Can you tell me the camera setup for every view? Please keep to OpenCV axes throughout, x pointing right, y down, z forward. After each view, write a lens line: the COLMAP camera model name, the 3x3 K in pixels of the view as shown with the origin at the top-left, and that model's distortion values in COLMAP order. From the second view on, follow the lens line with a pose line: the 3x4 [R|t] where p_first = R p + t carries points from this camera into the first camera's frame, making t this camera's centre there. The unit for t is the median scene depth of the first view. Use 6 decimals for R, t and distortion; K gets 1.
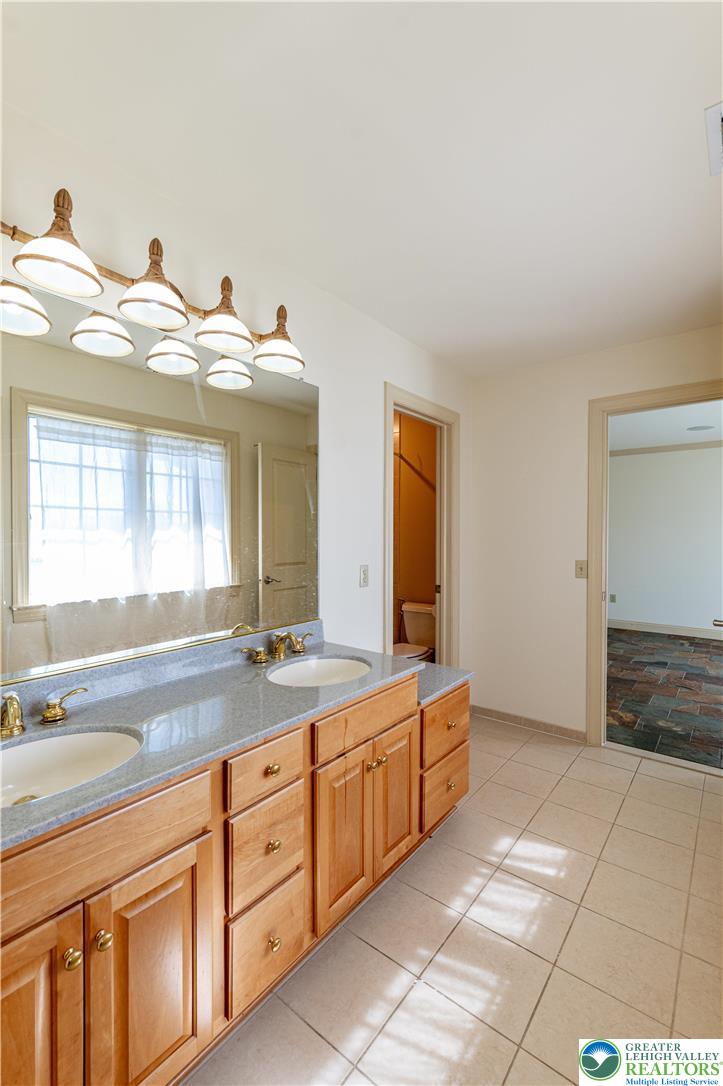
lens RADIAL K [[470.3, 0, 362.0], [0, 470.3, 541.3], [0, 0, 1]] dist [0.002795, 0.000106]
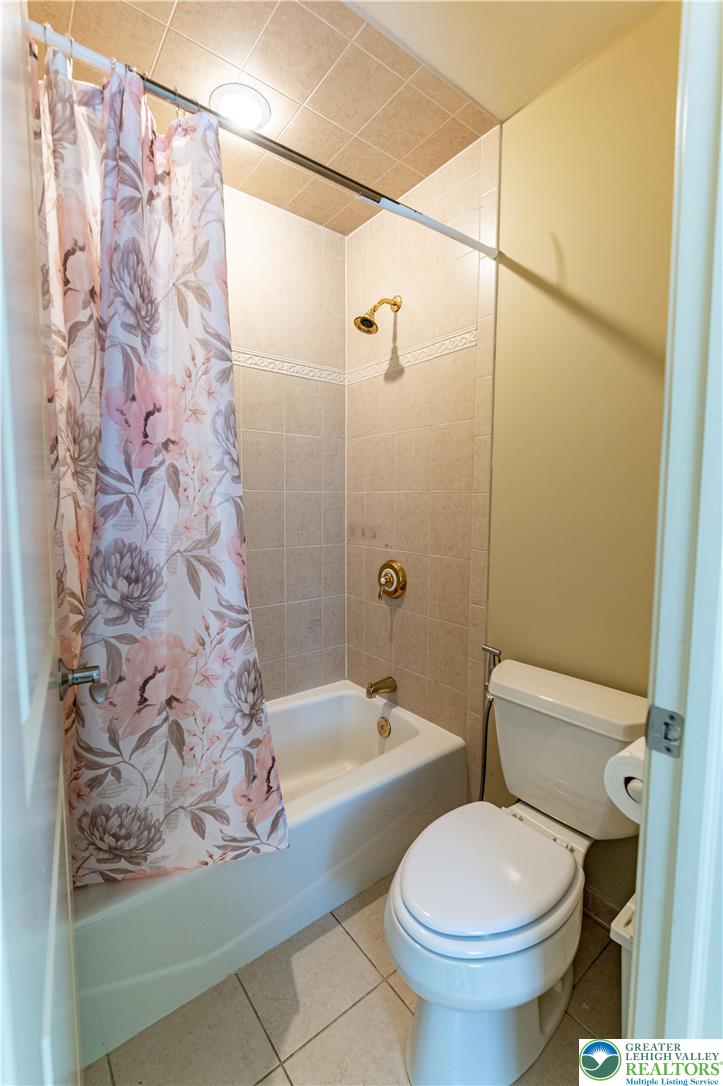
lens RADIAL K [[470.3, 0, 360.0], [0, 470.3, 542.8], [0, 0, 1]] dist [0.002795, 0.000106]
pose [[0.971445, 0.020078, -0.236414, 0.069782], [-0.002644, 0.997267, 0.073832, 0.013524], [0.237250, -0.071098, 0.968843, 0.625226]]
